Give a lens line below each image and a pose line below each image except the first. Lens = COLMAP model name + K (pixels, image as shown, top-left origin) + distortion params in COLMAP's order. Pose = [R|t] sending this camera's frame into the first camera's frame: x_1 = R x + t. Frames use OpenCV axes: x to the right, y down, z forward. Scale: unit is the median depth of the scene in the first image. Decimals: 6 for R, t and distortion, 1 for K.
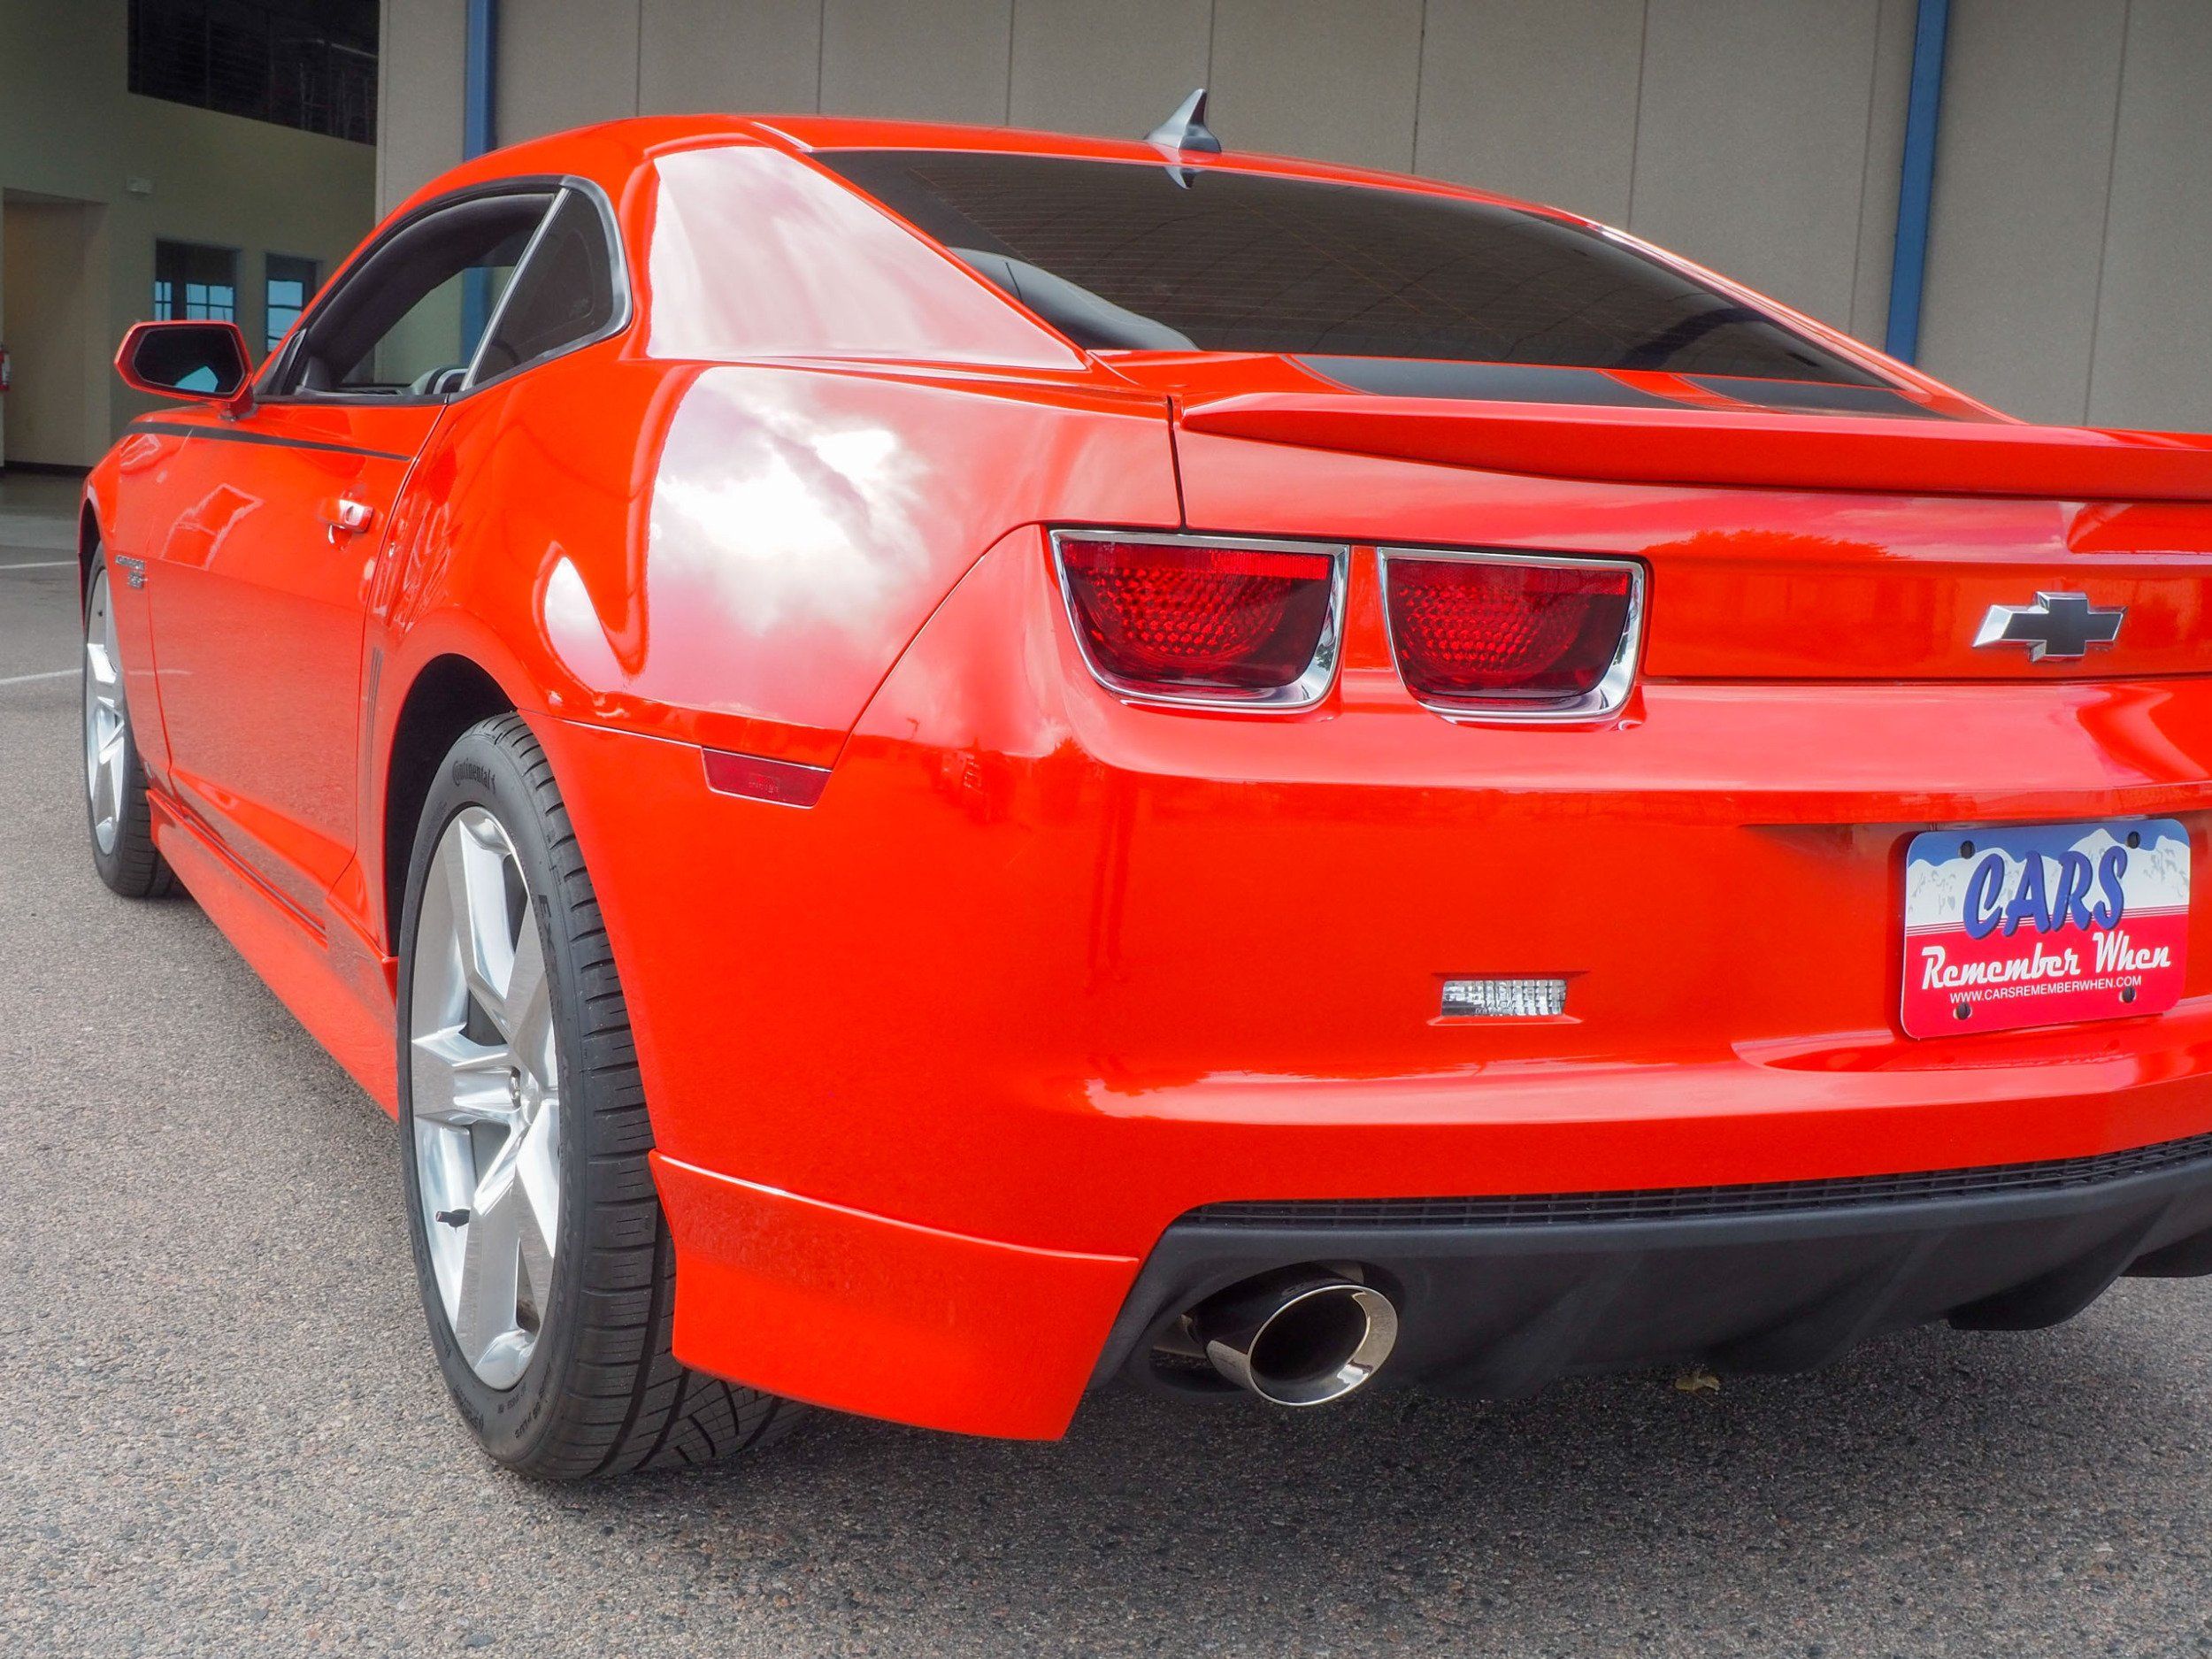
lens RADIAL K [[2537.8, 0, 1102.3], [0, 2537.8, 795.1], [0, 0, 1]] dist [0.013488, -0.021872]
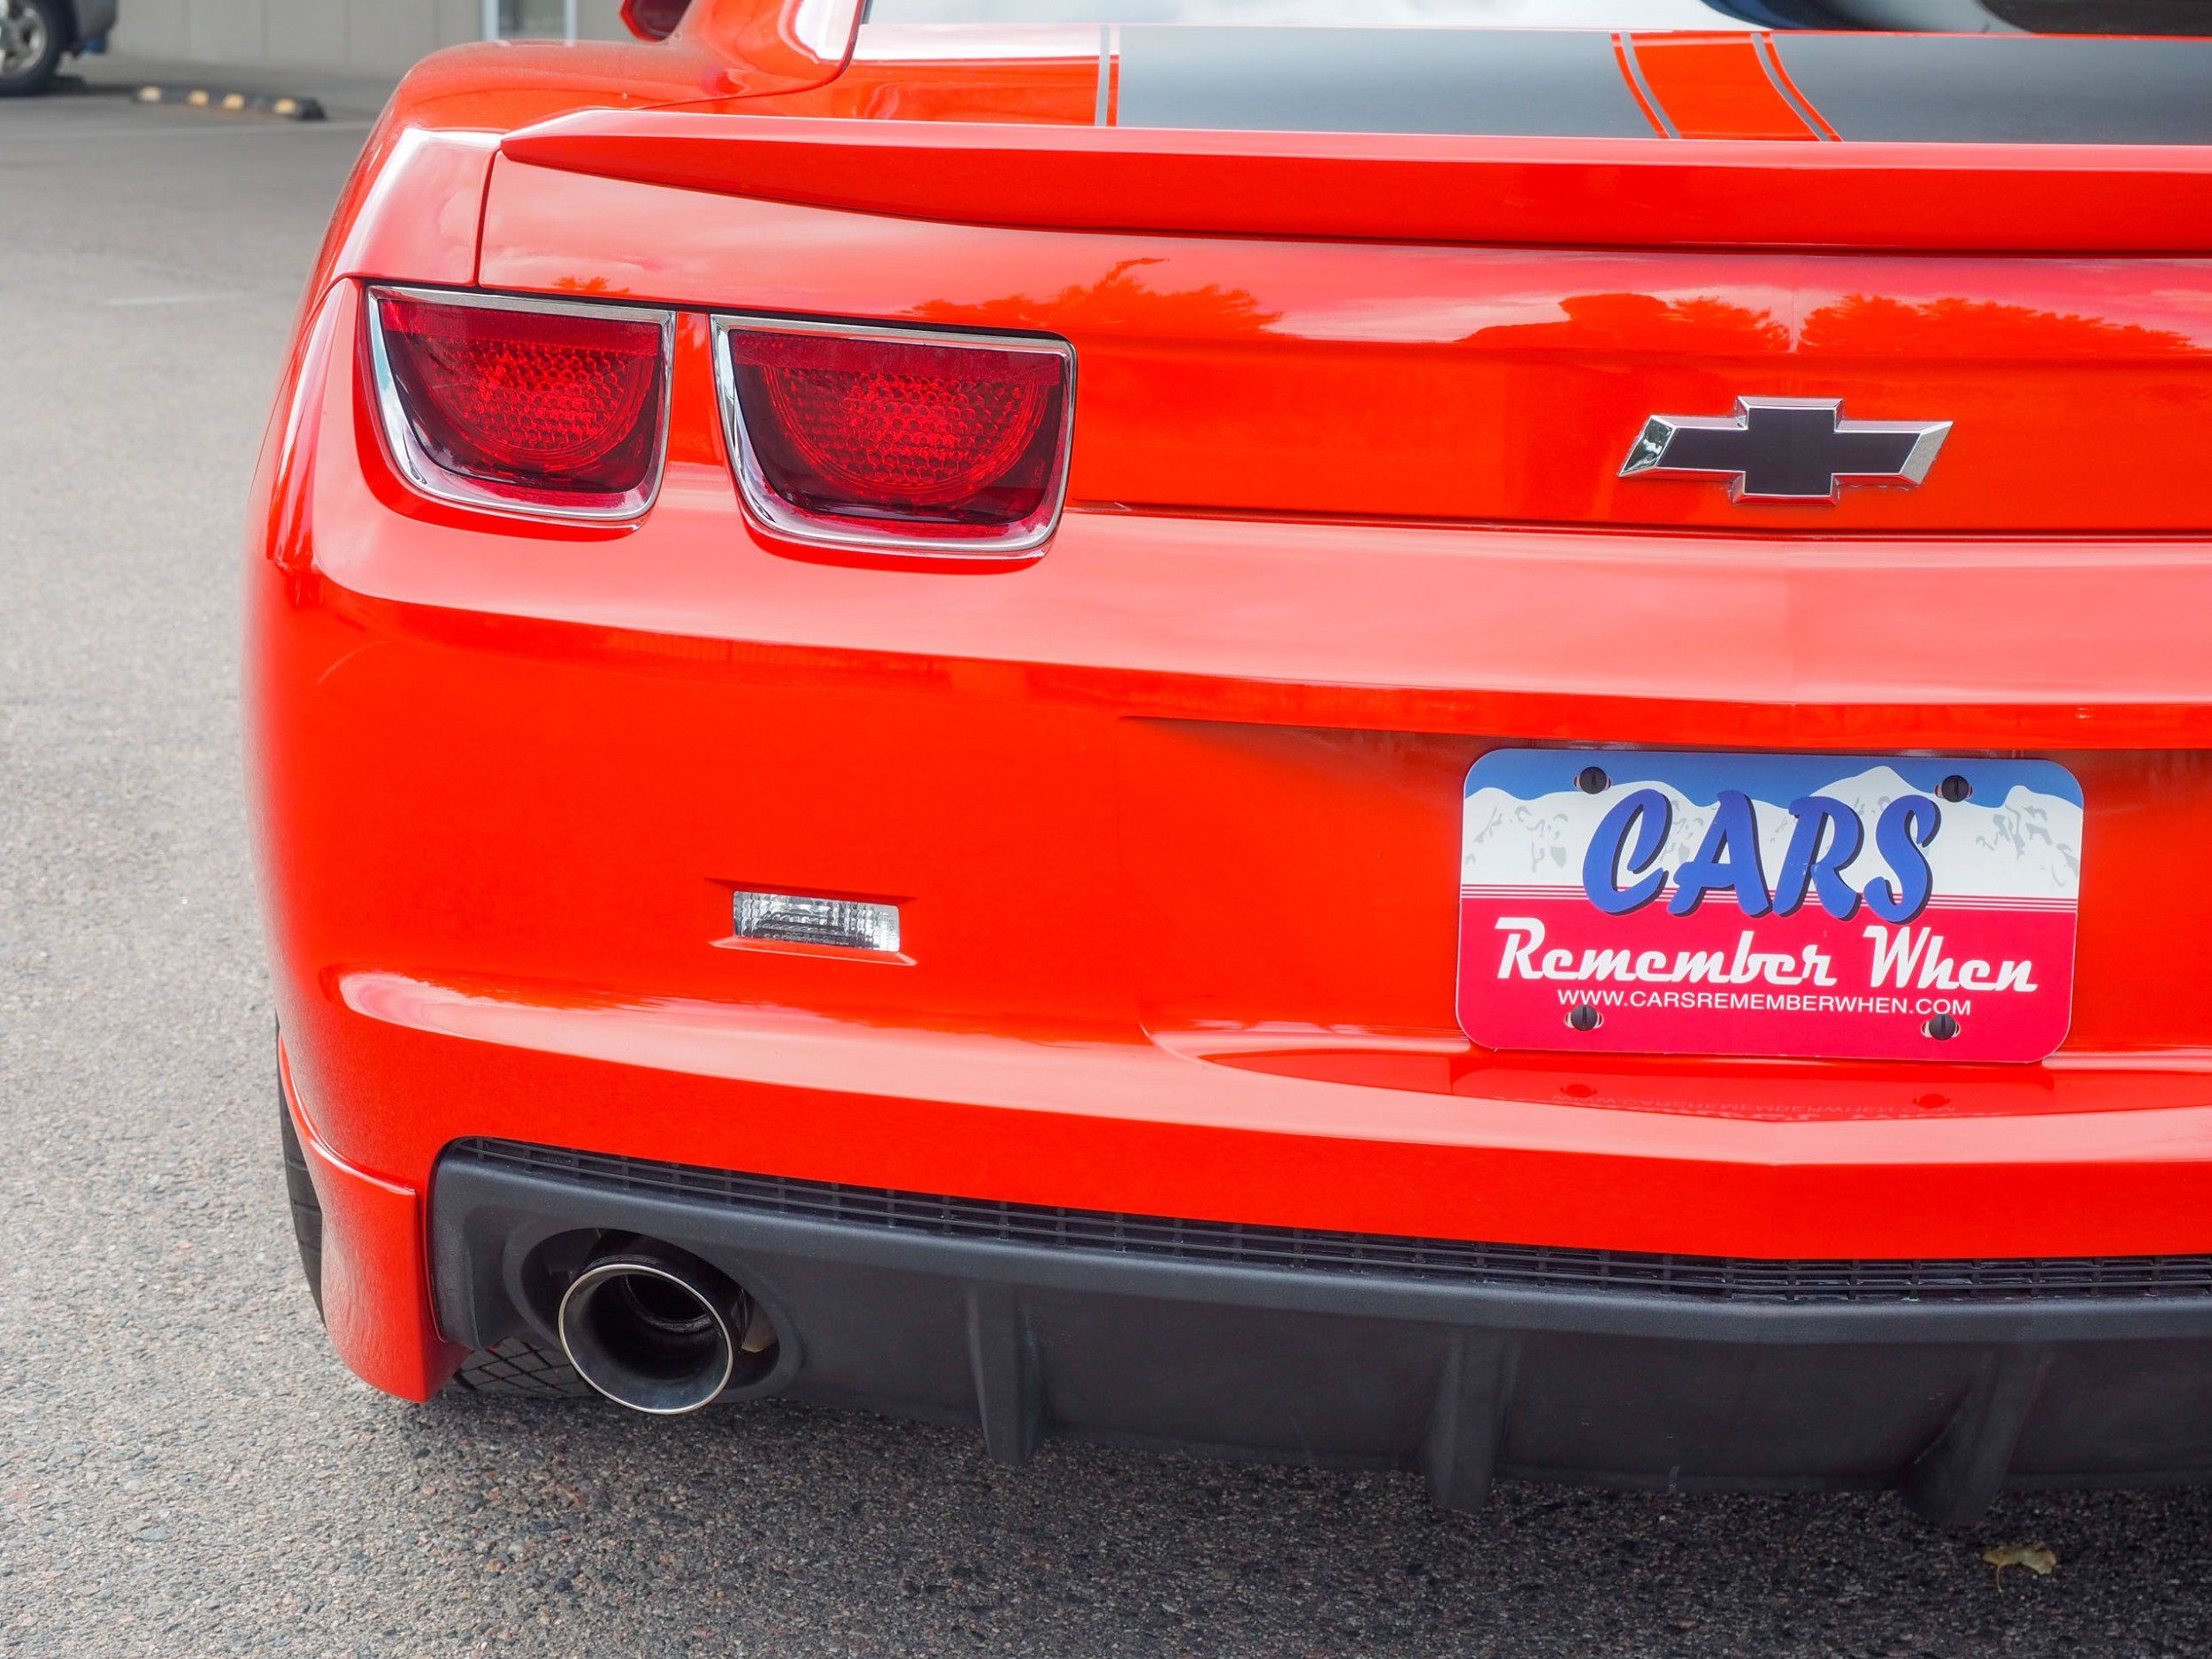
lens RADIAL K [[3617.2, 0, 1081.3], [0, 3617.2, 816.6], [0, 0, 1]] dist [0.018155, -0.042138]
pose [[0.860200, 0.090355, -0.501889, 0.683072], [-0.051900, 0.994579, 0.090102, -0.046483], [0.507310, -0.051458, 0.860226, 0.106722]]
